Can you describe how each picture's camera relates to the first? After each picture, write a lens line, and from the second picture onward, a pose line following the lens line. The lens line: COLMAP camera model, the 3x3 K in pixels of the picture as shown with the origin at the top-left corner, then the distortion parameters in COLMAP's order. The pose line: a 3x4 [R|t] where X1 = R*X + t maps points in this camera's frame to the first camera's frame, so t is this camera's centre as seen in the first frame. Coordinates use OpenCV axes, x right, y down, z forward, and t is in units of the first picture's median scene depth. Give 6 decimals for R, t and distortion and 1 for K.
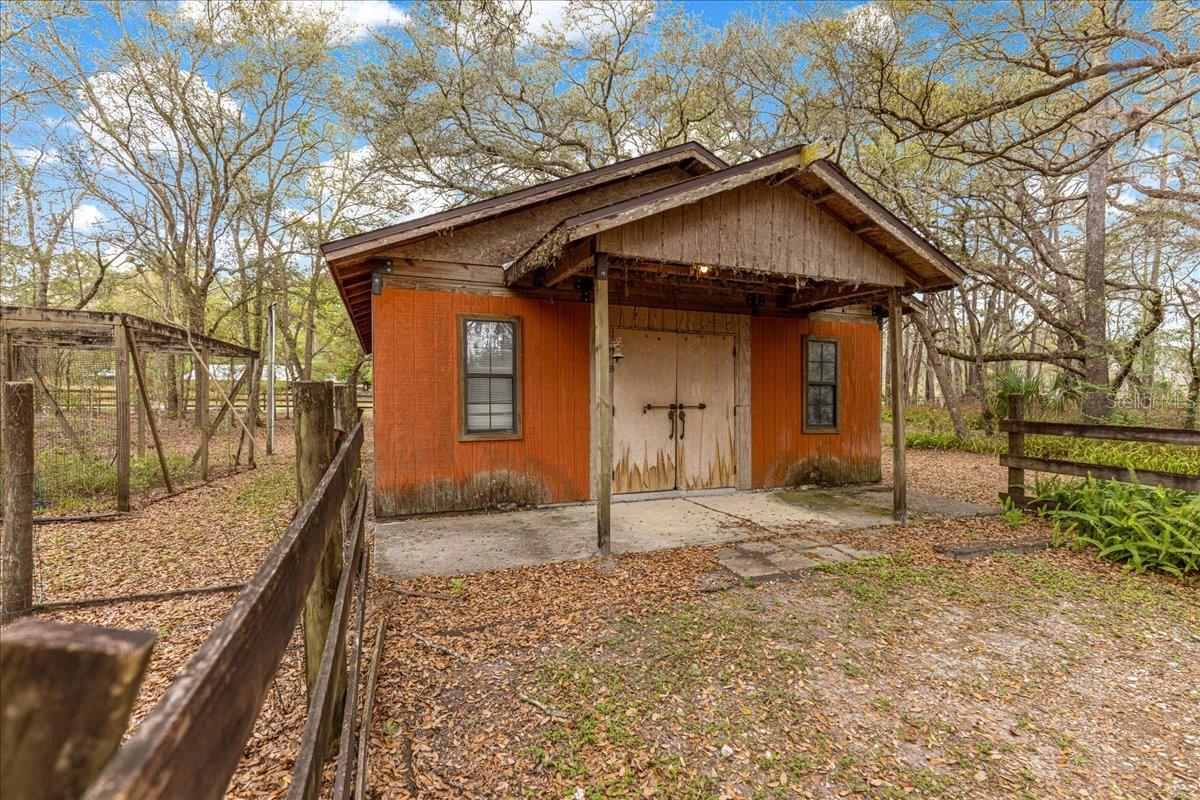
lens RADIAL K [[539.6, 0, 606.9], [0, 539.6, 424.0], [0, 0, 1]] dist [0.008179, -0.000963]
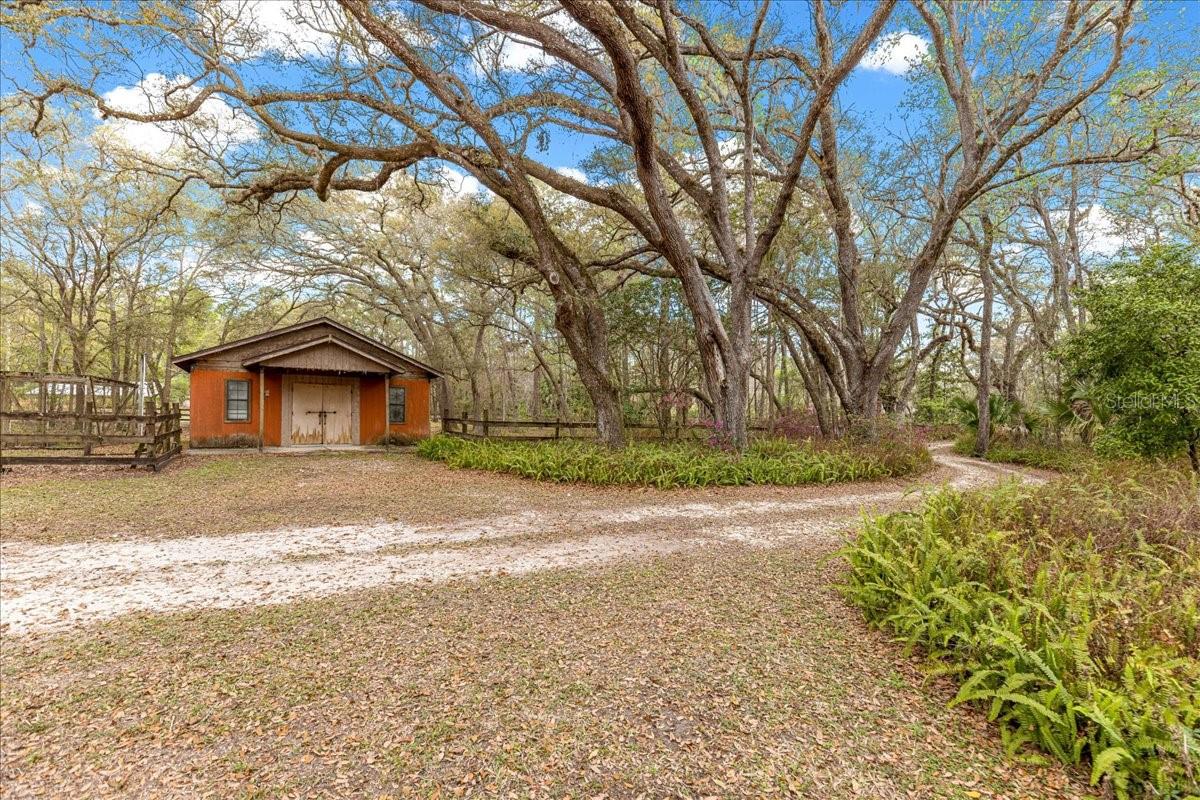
lens RADIAL K [[542.5, 0, 602.9], [0, 542.5, 406.9], [0, 0, 1]] dist [0.012116, -0.000256]
pose [[0.985771, 0.011436, 0.167702, 1.028646], [-0.000347, 0.997819, -0.066006, 0.116631], [-0.168091, 0.065009, 0.983626, -1.835615]]
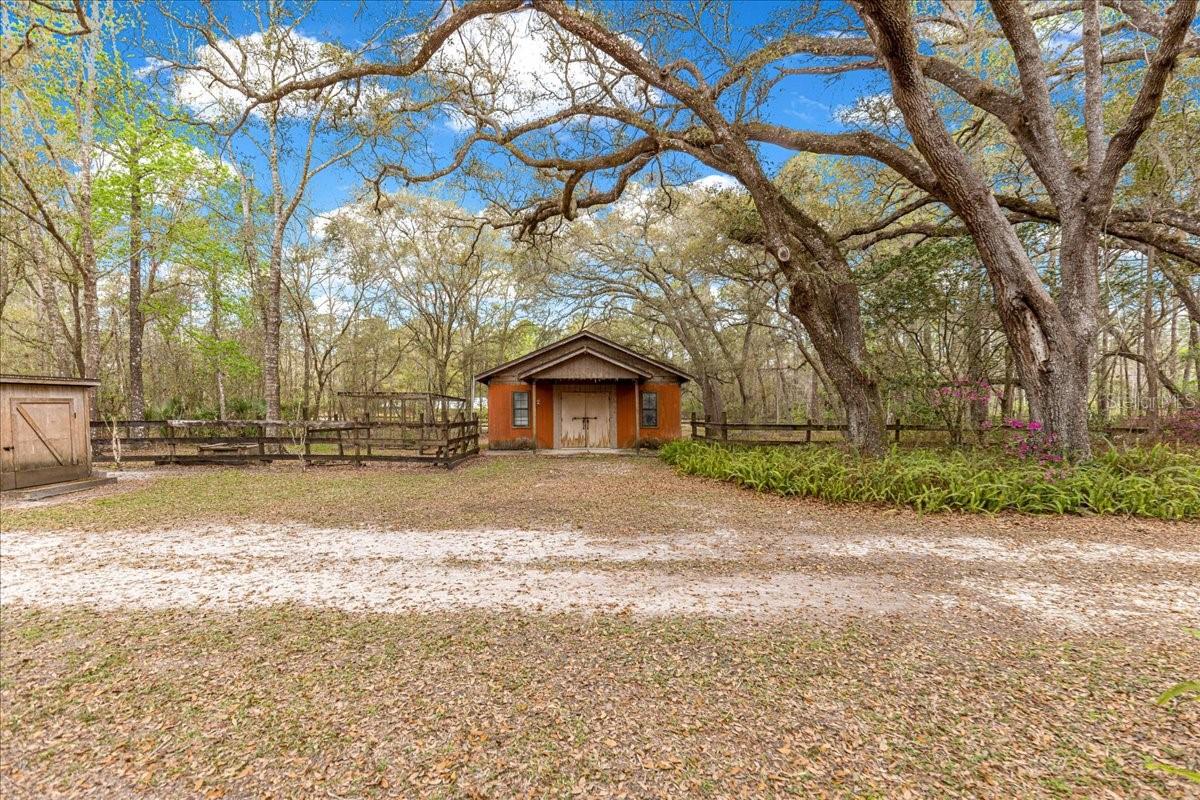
lens RADIAL K [[539.6, 0, 606.9], [0, 539.6, 424.0], [0, 0, 1]] dist [0.008179, -0.000963]
pose [[0.942703, -0.006456, -0.333570, 1.188680], [-0.007197, 0.999187, -0.039678, 0.112124], [0.333555, 0.039806, 0.941890, -1.654627]]
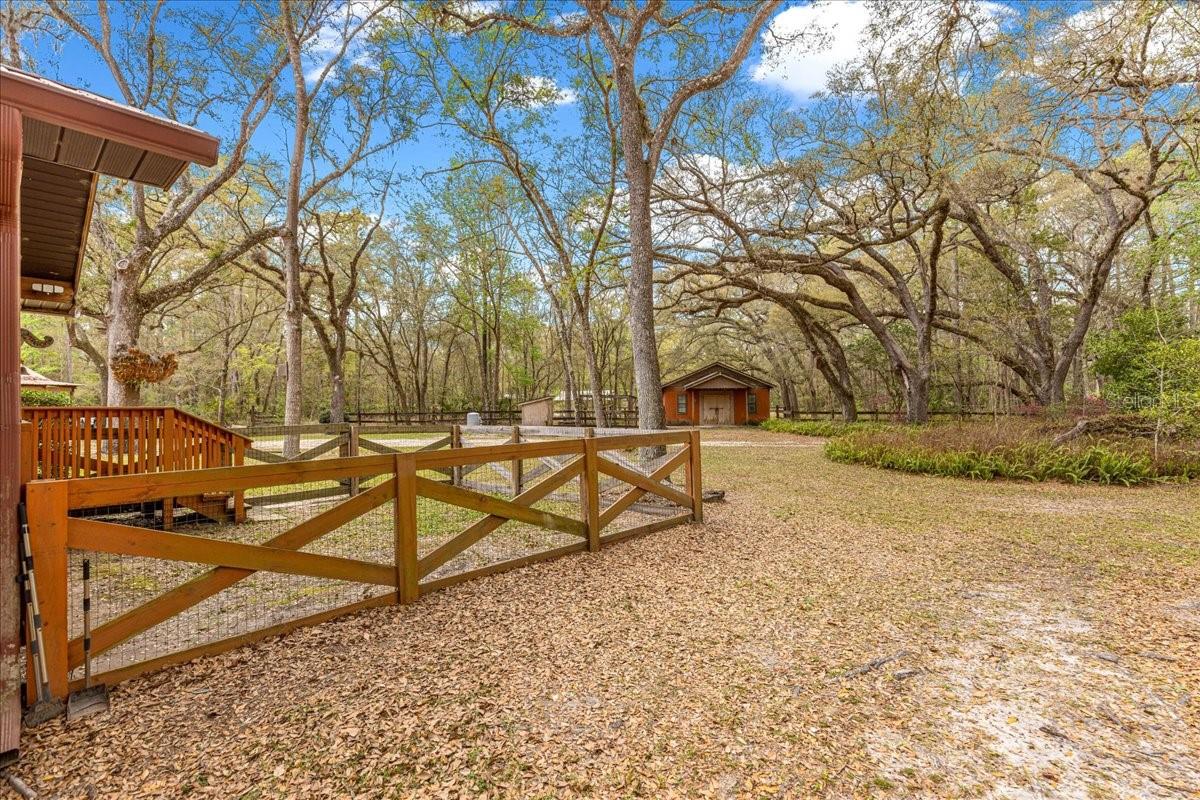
lens RADIAL K [[539.6, 0, 606.9], [0, 539.6, 424.0], [0, 0, 1]] dist [0.008179, -0.000963]
pose [[0.889518, 0.000316, -0.456899, 1.599230], [-0.010711, 0.999739, -0.020161, 0.238111], [0.456774, 0.022828, 0.889290, -4.234429]]
